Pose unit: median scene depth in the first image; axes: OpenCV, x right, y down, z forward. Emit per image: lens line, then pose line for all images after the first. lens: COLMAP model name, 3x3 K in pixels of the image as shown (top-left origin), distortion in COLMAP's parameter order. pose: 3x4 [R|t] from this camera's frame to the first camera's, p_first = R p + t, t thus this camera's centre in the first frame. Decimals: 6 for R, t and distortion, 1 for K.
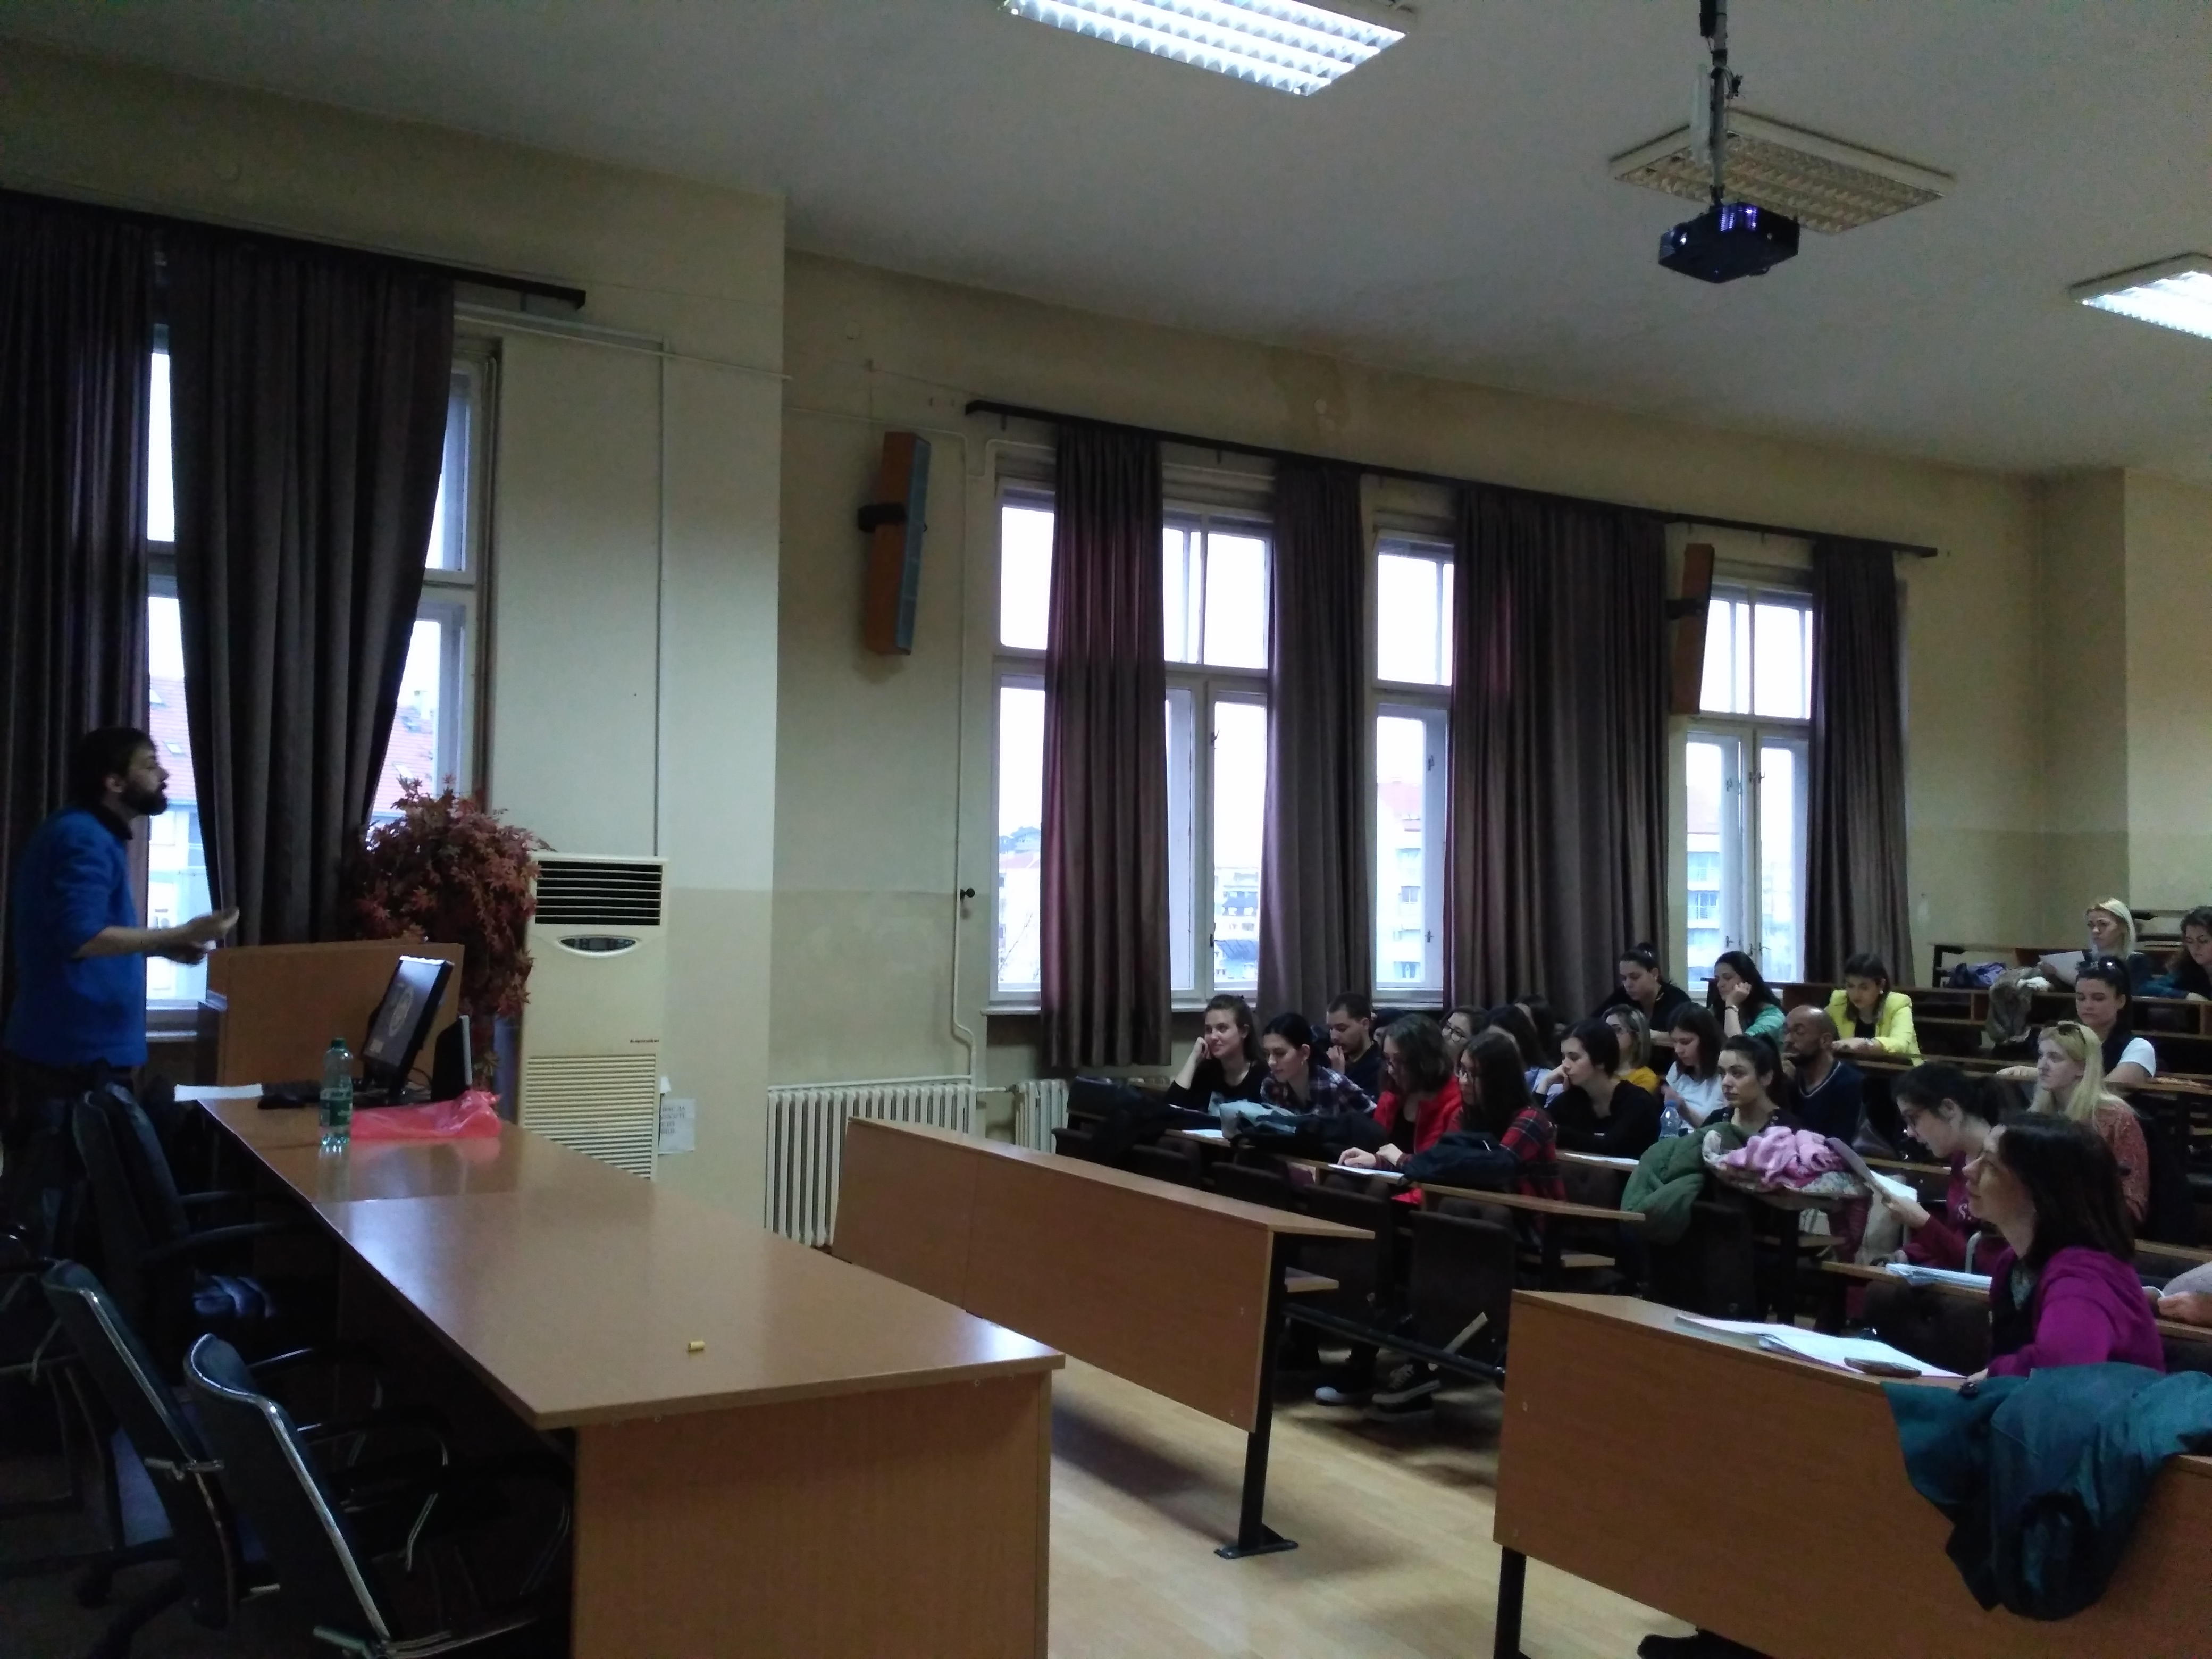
lens RADIAL K [[1910.9, 0, 1076.0], [0, 1910.9, 800.2], [0, 0, 1]] dist [0.089811, -0.218305]
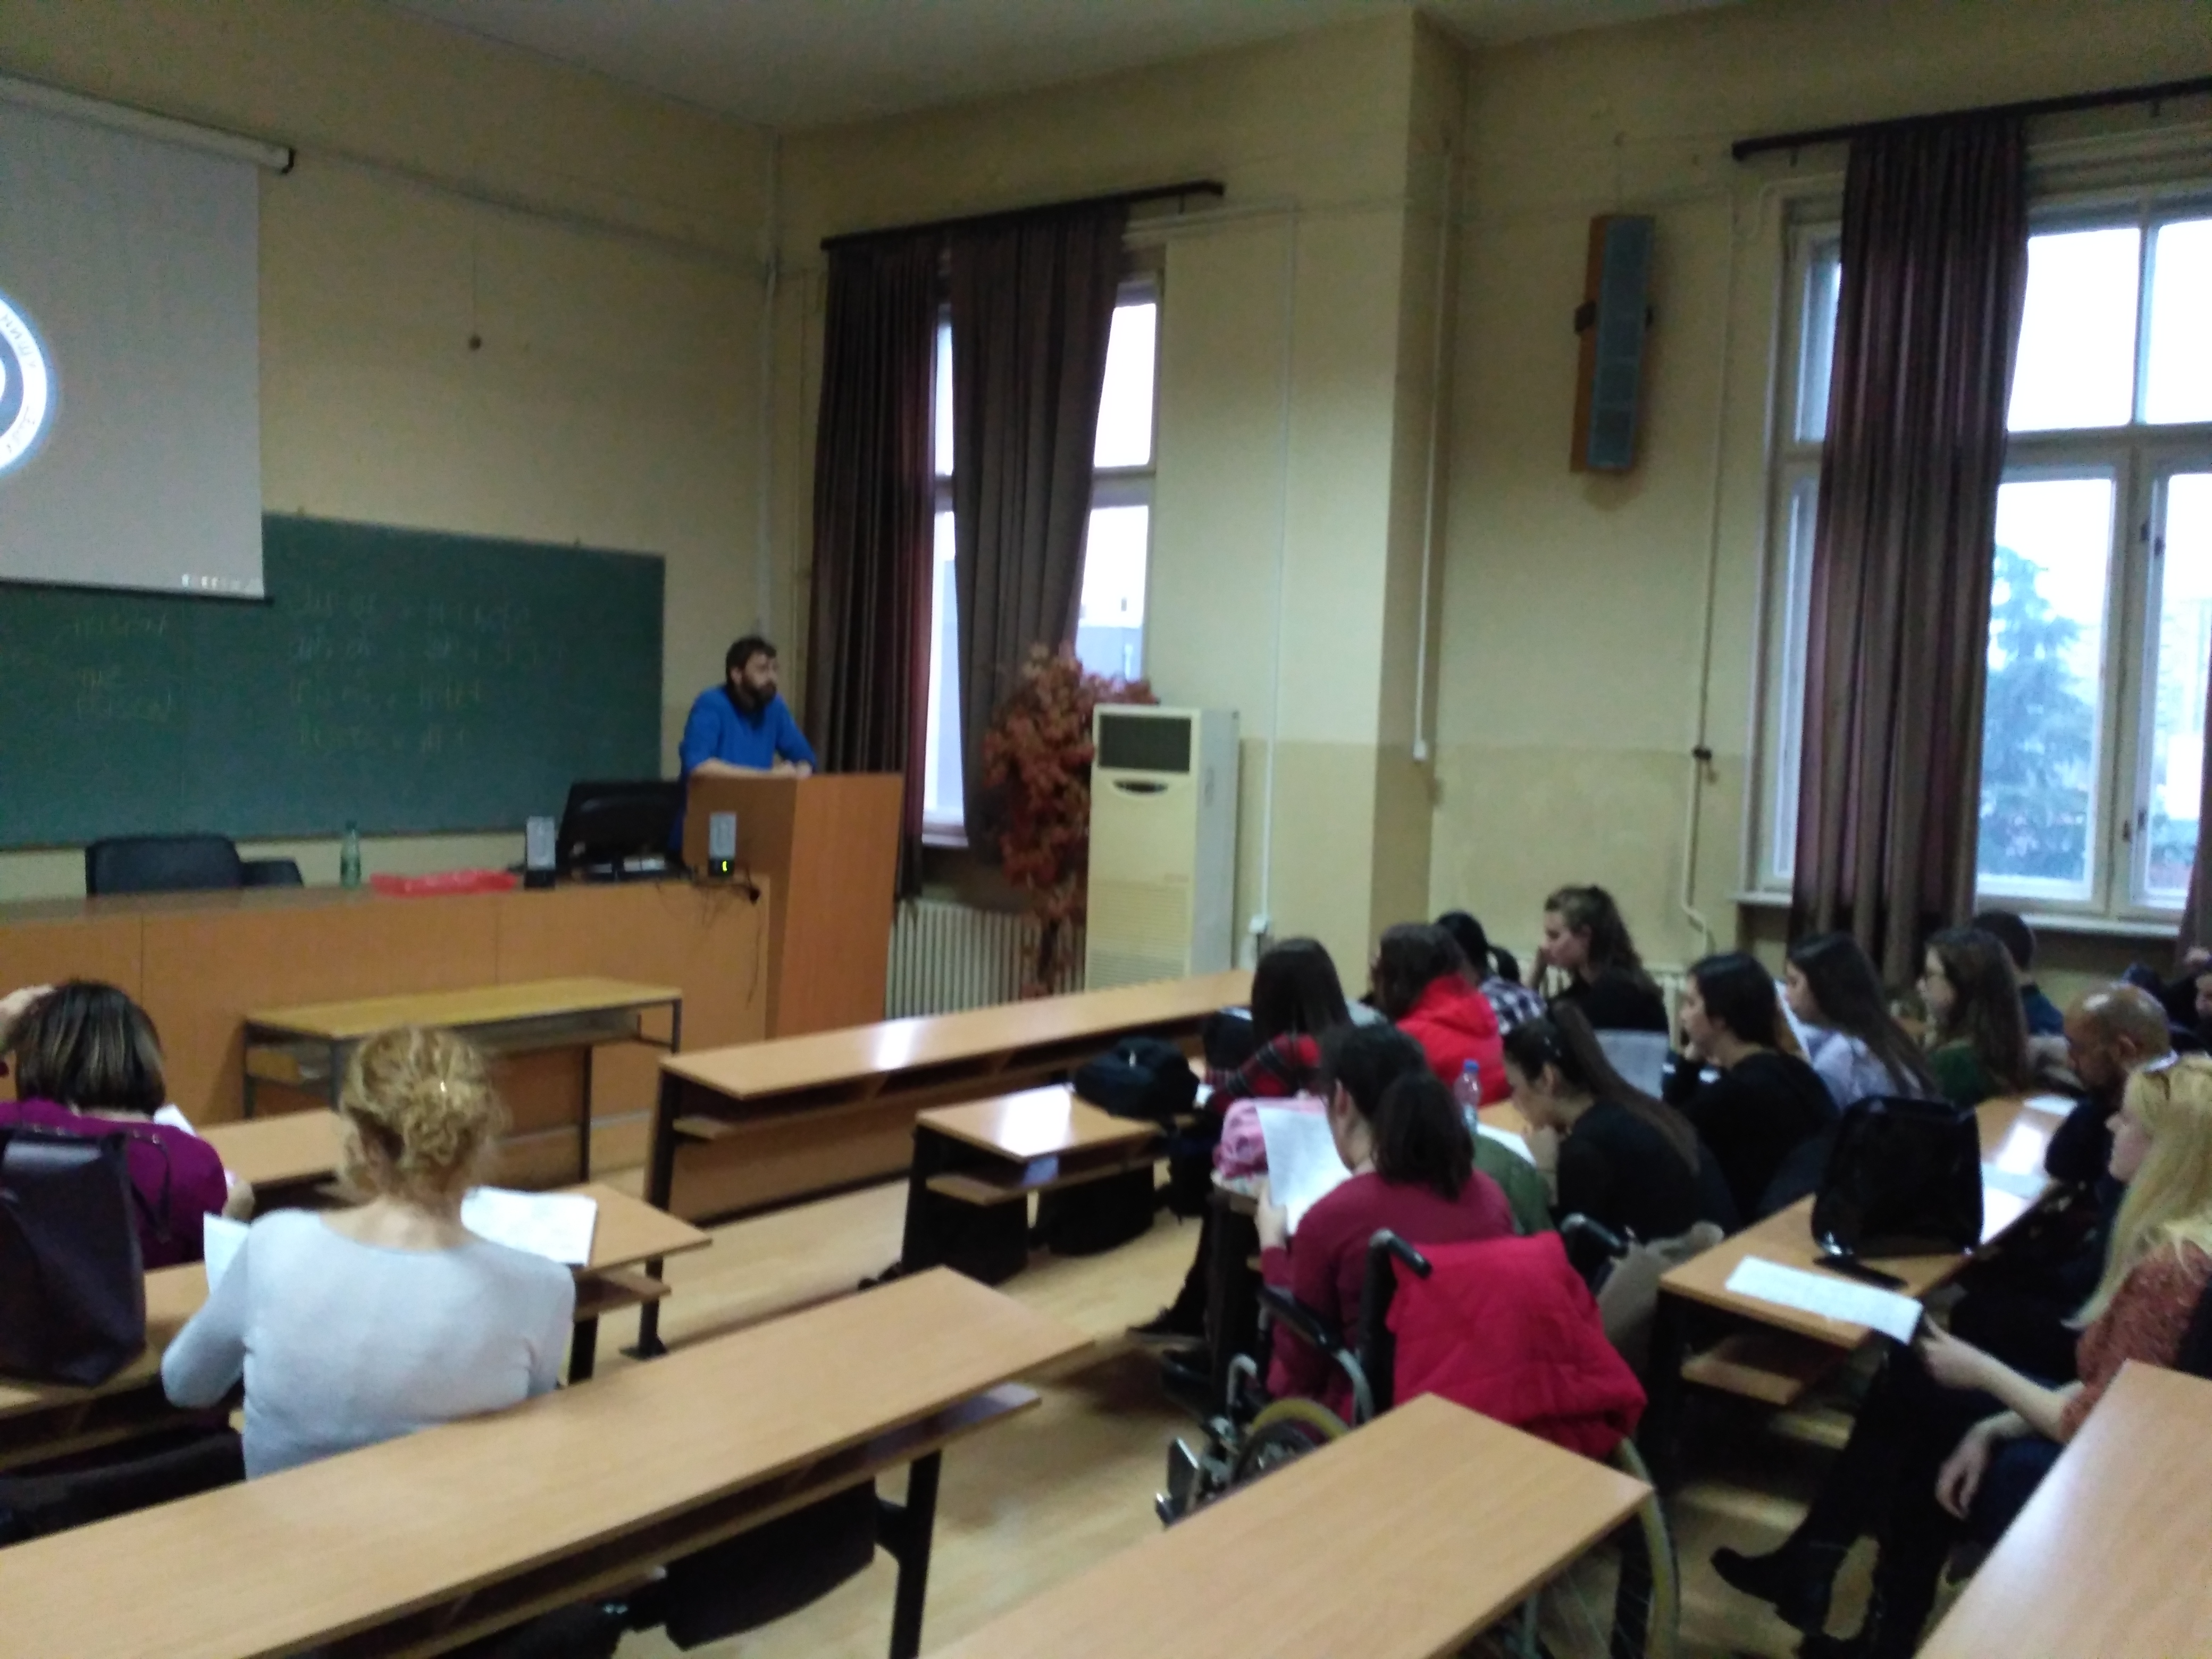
lens RADIAL K [[1882.0, 0, 1106.0], [0, 1882.0, 829.5], [0, 0, 1]] dist [0.124848, -0.210759]
pose [[0.418818, 0.044075, -0.907000, 0.670104], [0.016731, 0.998277, 0.056236, 0.034138], [0.907916, -0.038728, 0.417359, 0.479637]]
